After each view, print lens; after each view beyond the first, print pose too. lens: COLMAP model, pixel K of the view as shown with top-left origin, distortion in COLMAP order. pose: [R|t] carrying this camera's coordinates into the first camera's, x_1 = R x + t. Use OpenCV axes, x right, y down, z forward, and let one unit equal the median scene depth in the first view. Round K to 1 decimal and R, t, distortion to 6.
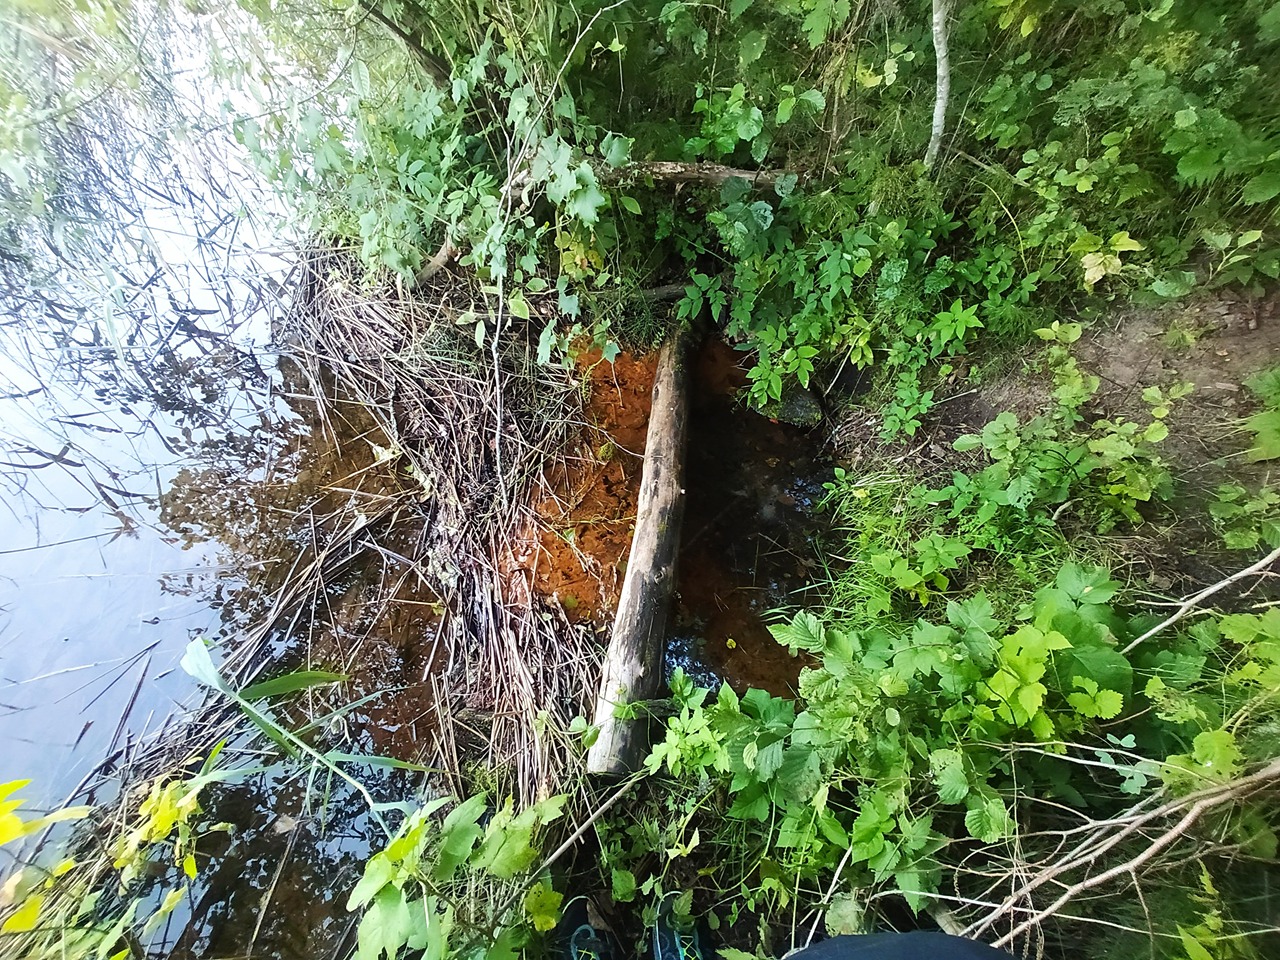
lens RADIAL K [[564.9, 0, 640.0], [0, 564.9, 480.0], [0, 0, 1]] dist [-0.002842, 0.000276]
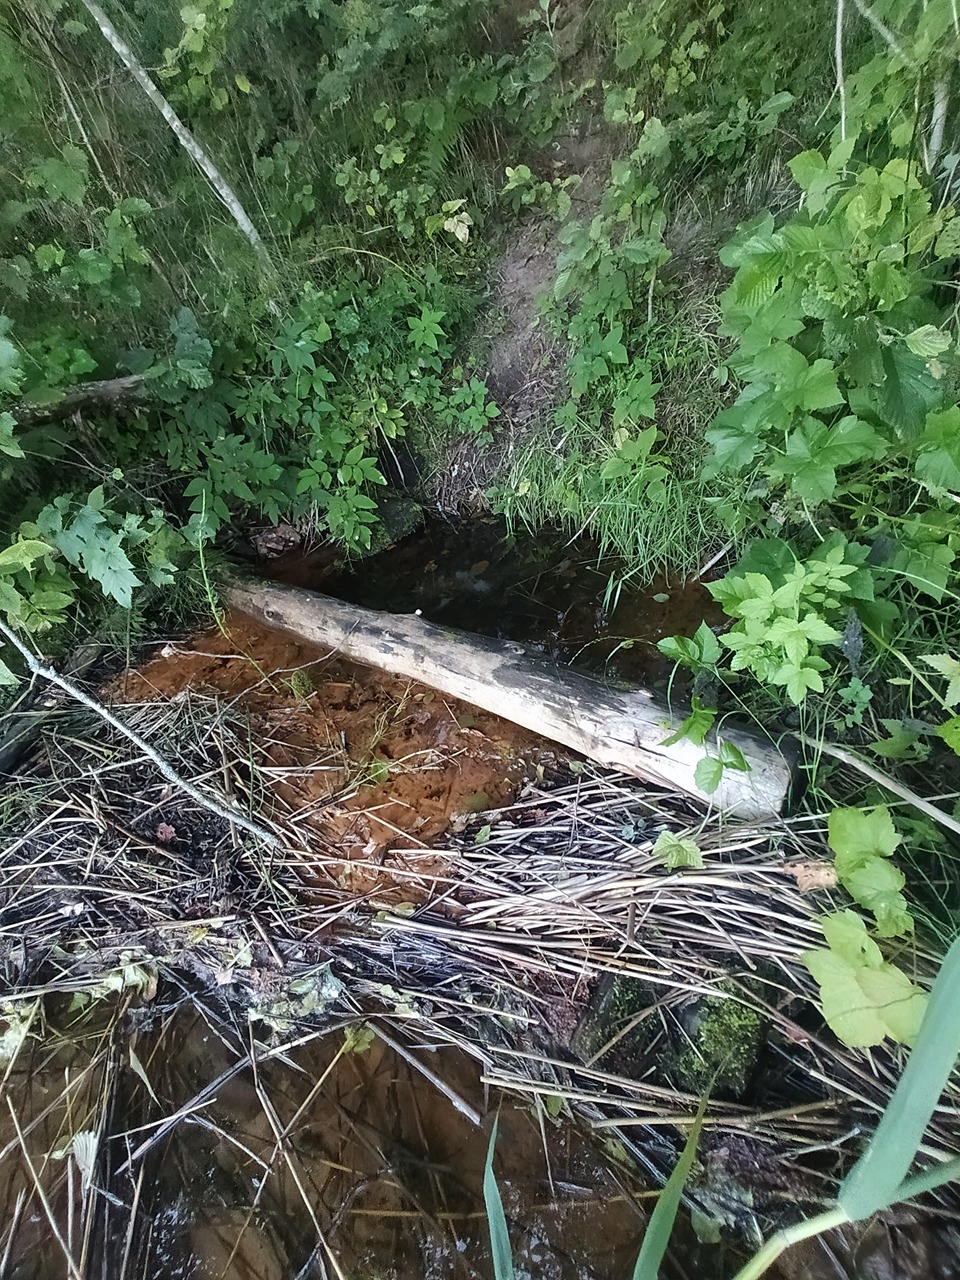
lens RADIAL K [[564.9, 0, 480.0], [0, 564.9, 640.0], [0, 0, 1]] dist [-0.002842, 0.000276]
pose [[0.480444, -0.704534, 0.522307, -0.300957], [0.832074, 0.554386, -0.017580, 0.121619], [-0.277174, 0.443045, 0.852576, 0.362199]]
